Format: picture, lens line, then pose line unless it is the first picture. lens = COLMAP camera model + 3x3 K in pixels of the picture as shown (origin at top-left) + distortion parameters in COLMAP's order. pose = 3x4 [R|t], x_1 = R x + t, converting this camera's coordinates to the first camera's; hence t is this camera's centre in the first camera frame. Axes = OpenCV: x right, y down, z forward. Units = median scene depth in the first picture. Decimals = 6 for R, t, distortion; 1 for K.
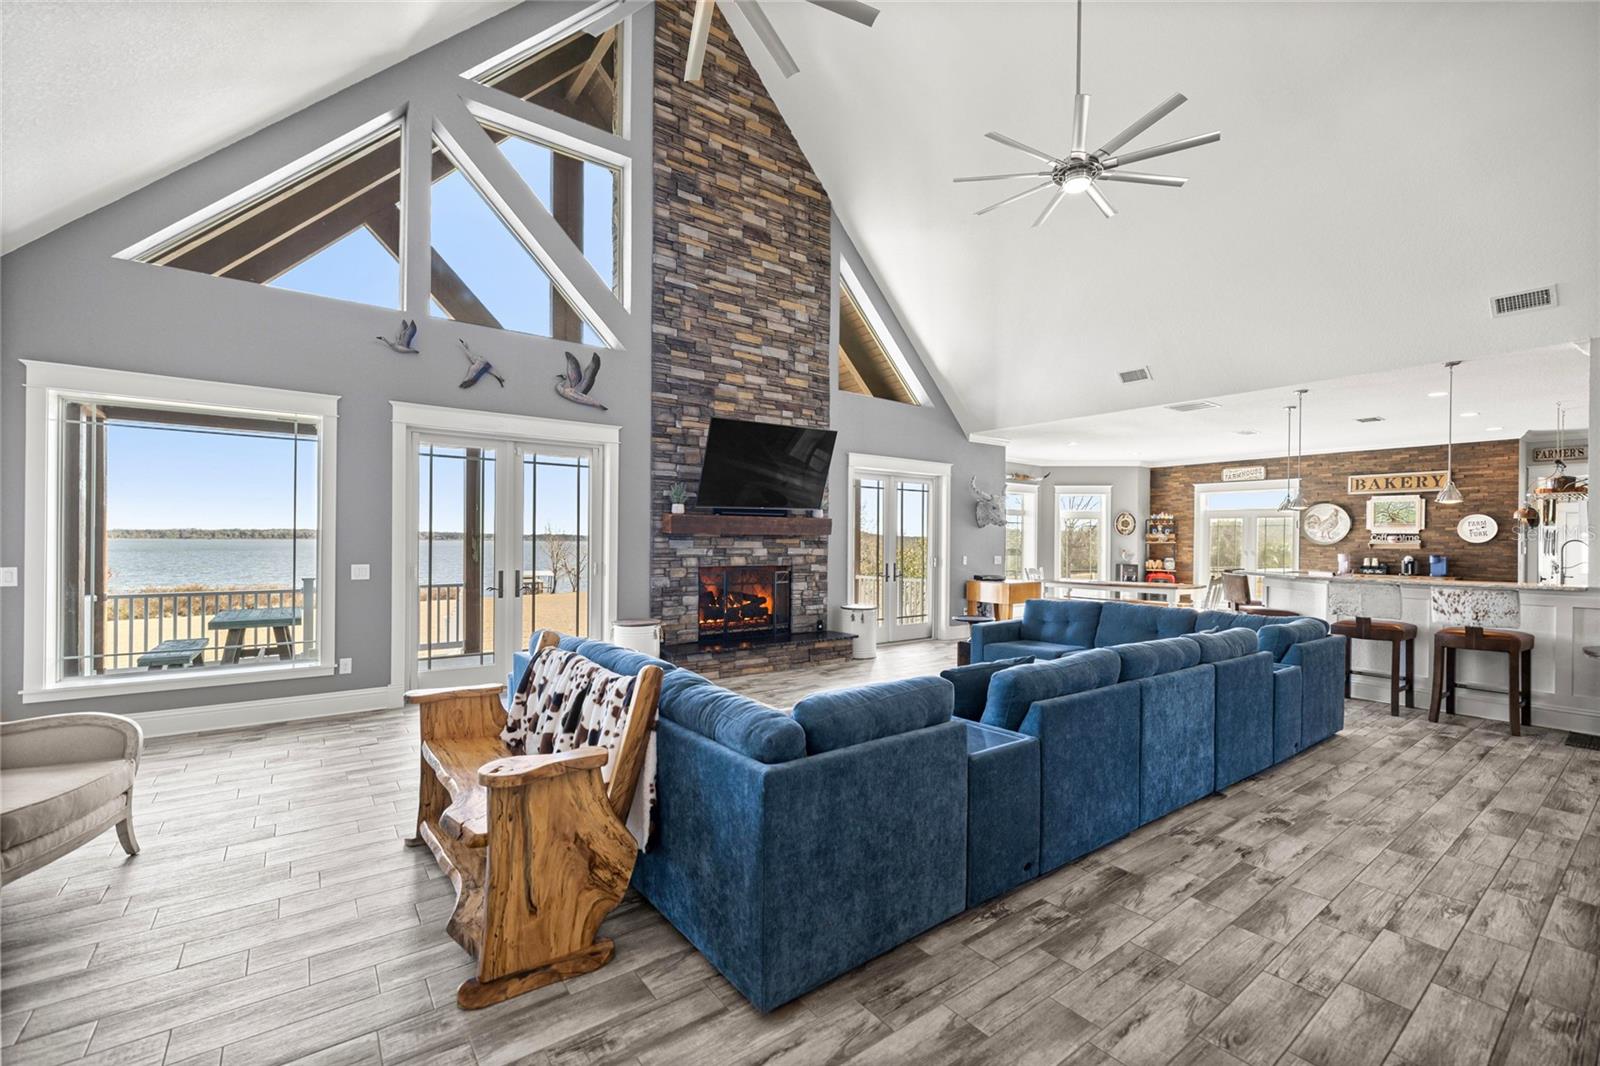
lens RADIAL K [[672.1, 0, 799.7], [0, 672.1, 537.4], [0, 0, 1]] dist [0.001710, -0.000632]
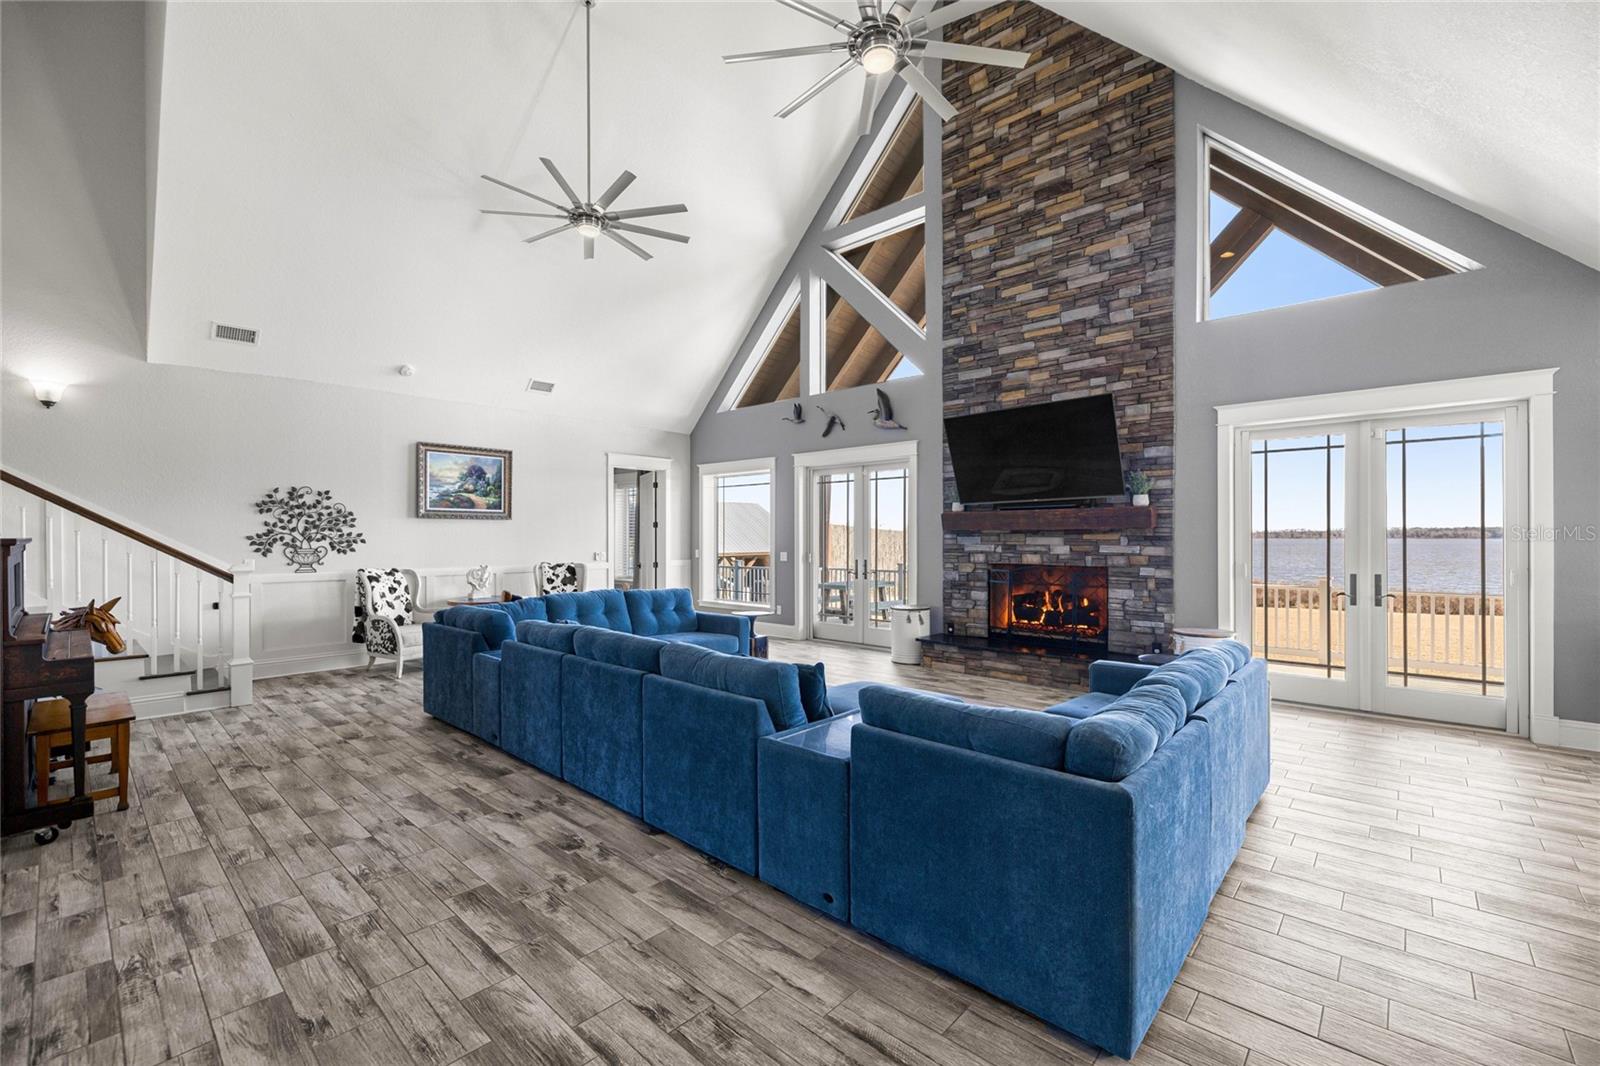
lens RADIAL K [[672.1, 0, 798.2], [0, 672.1, 532.5], [0, 0, 1]] dist [0.001710, -0.000632]
pose [[0.188860, -0.013865, -0.981906, 0.719753], [0.007075, 0.999894, -0.012758, 0.008293], [0.981979, -0.004538, 0.188938, 0.490252]]
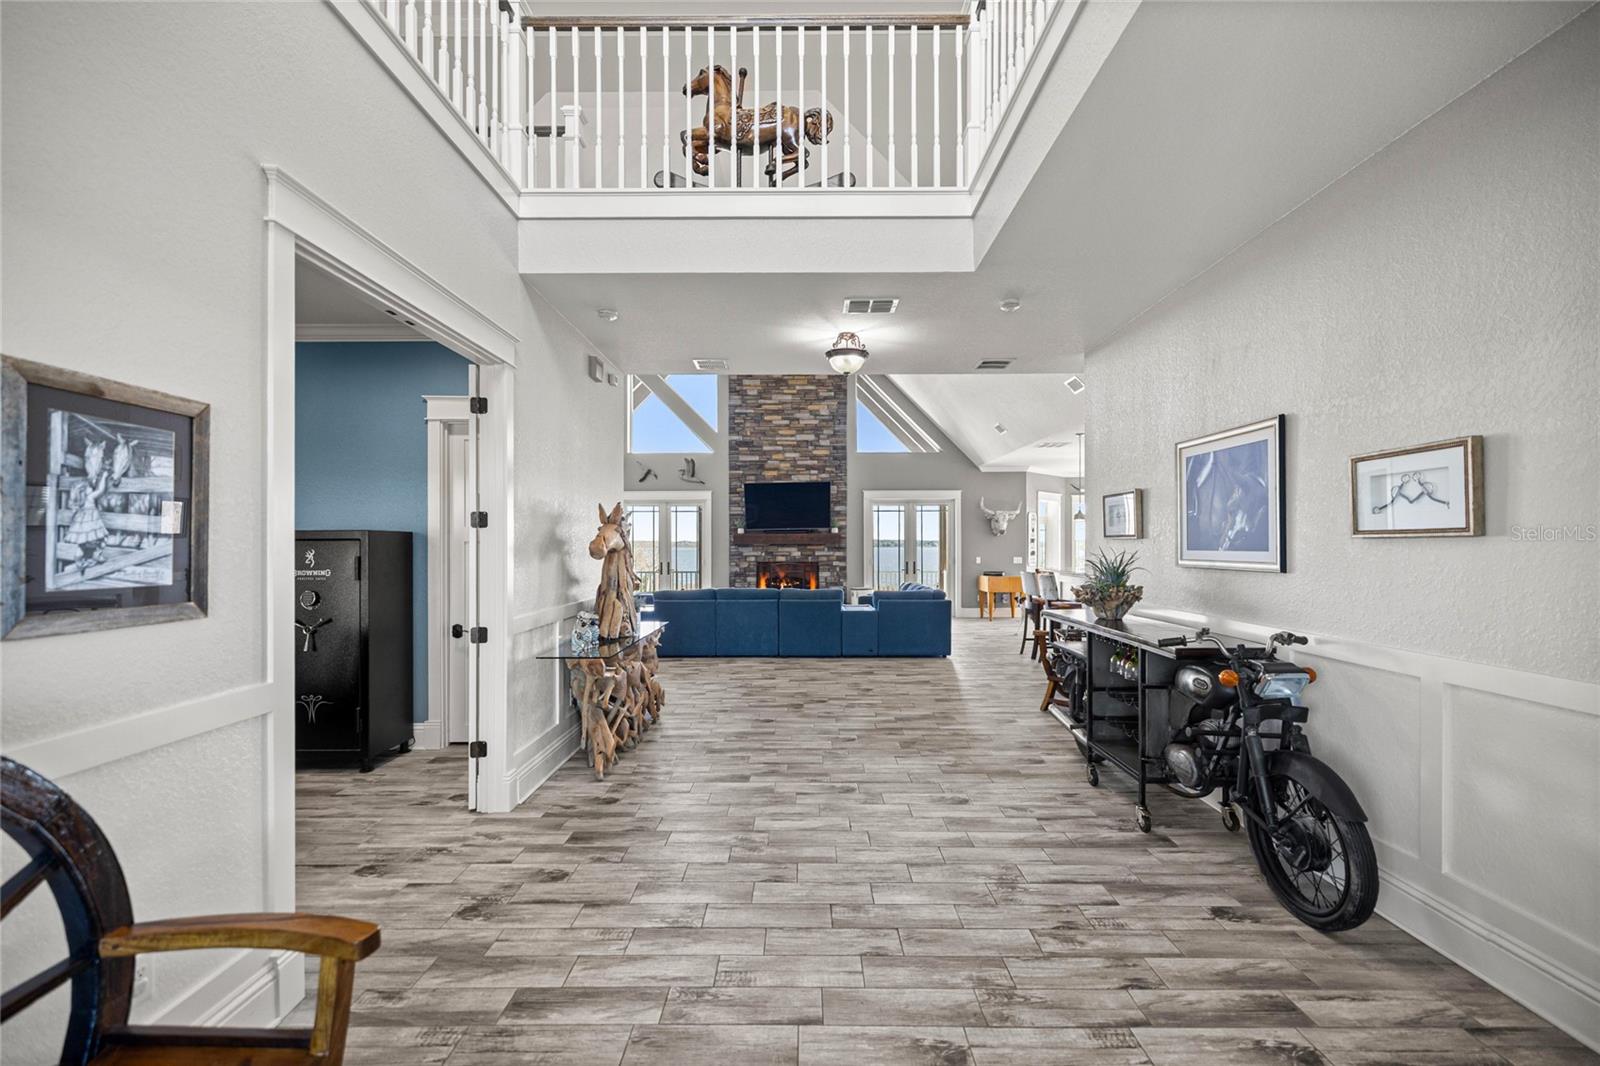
lens RADIAL K [[672.1, 0, 803.1], [0, 672.1, 544.4], [0, 0, 1]] dist [0.001710, -0.000632]
pose [[0.798721, -0.010798, -0.601604, 0.982695], [0.011478, 0.999930, -0.002708, 0.002605], [0.601591, -0.004742, 0.798790, -0.370955]]
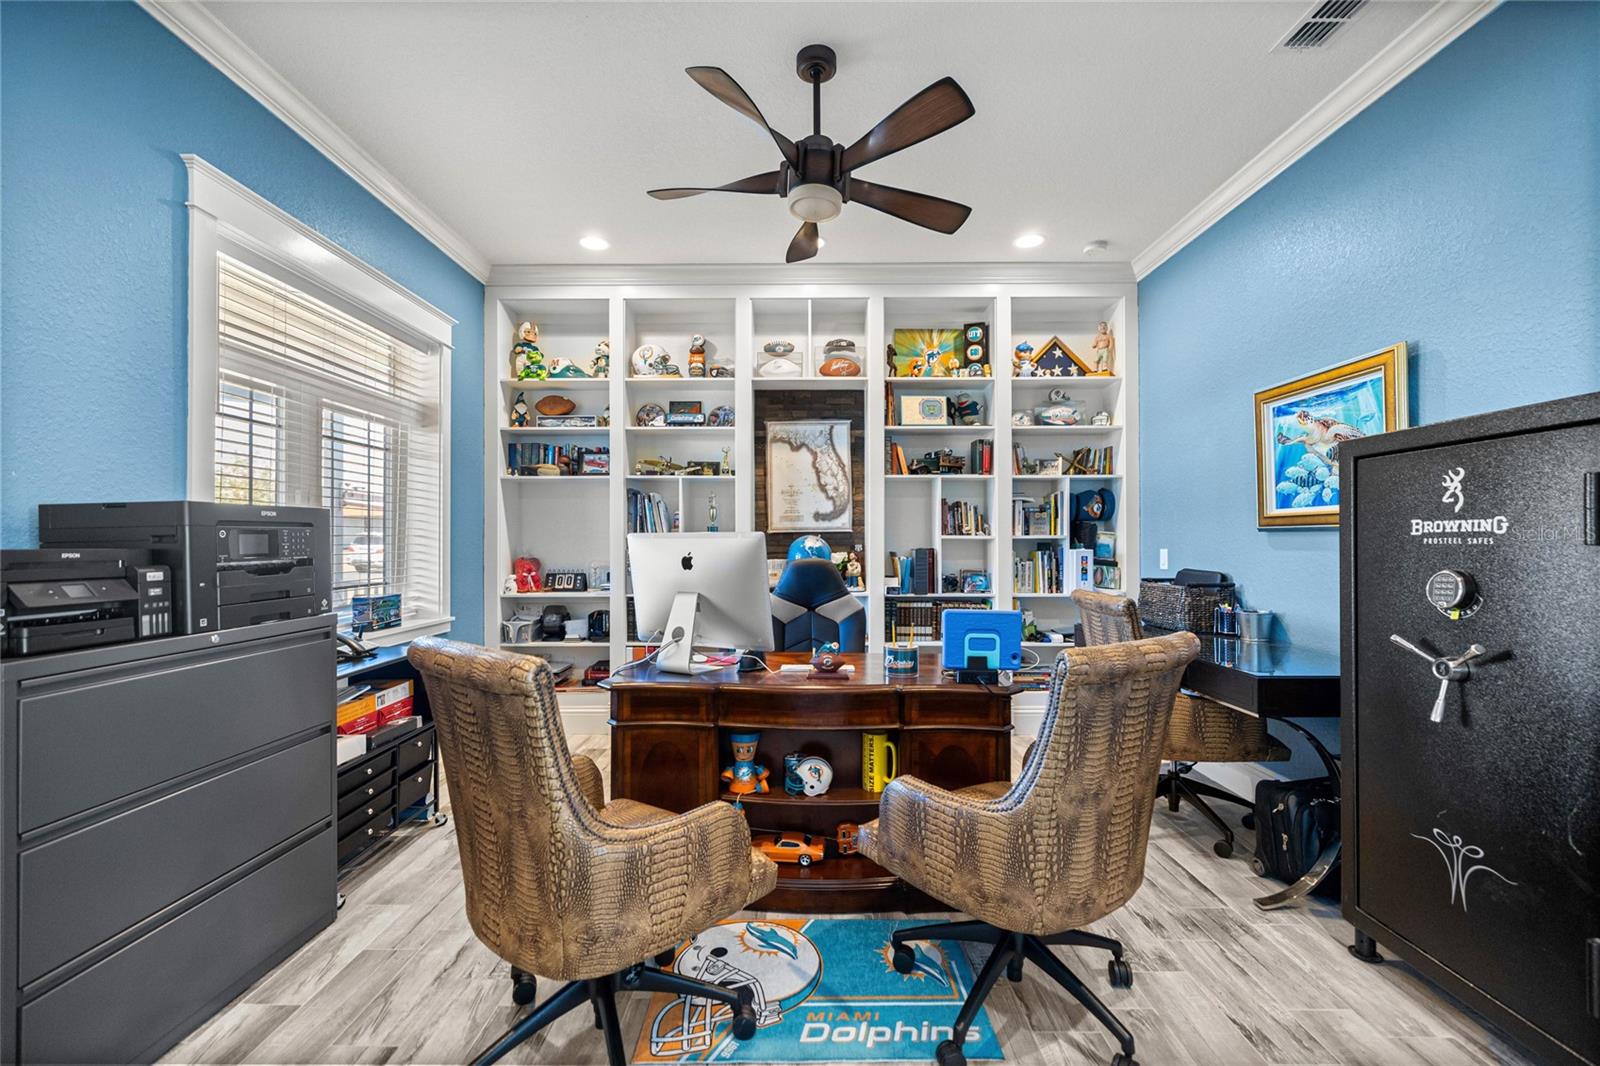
lens RADIAL K [[672.1, 0, 798.7], [0, 672.1, 538.2], [0, 0, 1]] dist [0.001710, -0.000632]
pose [[-0.604254, -0.012026, -0.796701, 0.639771], [-0.000545, 0.999892, -0.014679, 0.026542], [0.796791, -0.008436, -0.604196, -0.215105]]
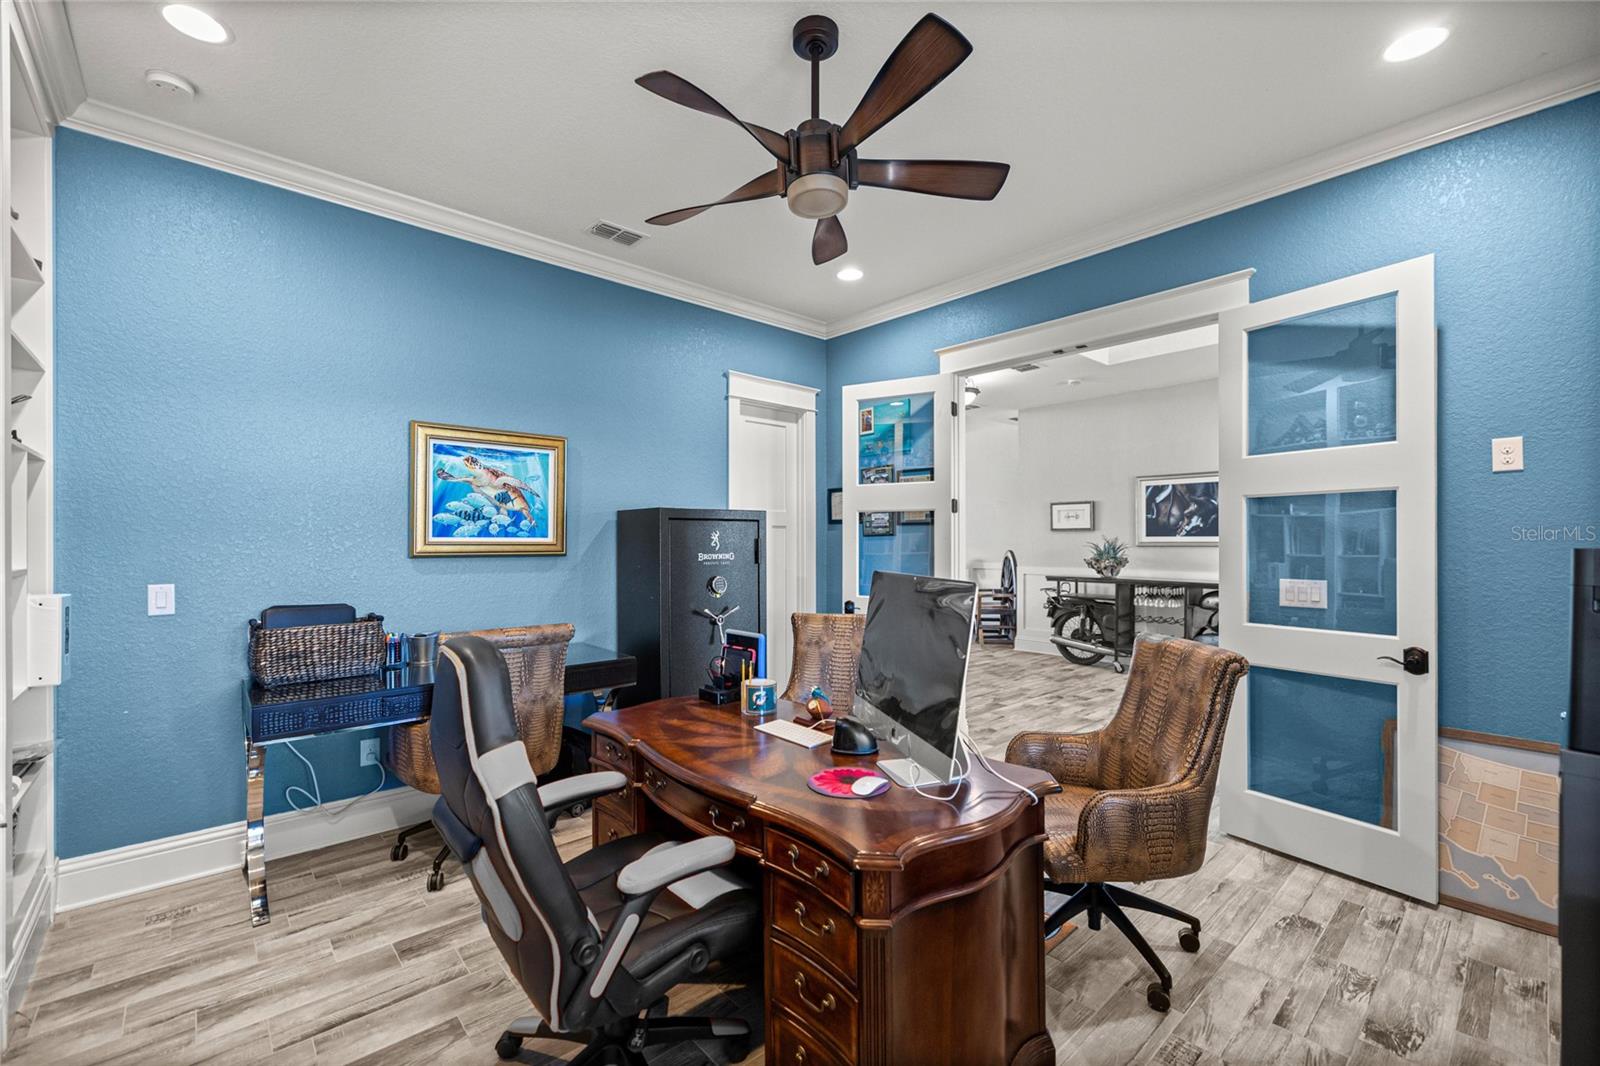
lens RADIAL K [[672.1, 0, 801.3], [0, 672.1, 531.0], [0, 0, 1]] dist [0.001710, -0.000632]
pose [[0.995710, -0.008013, 0.092177, 0.360206], [0.009091, 0.999895, -0.011281, 0.007176], [-0.092077, 0.012070, 0.995679, -0.663840]]
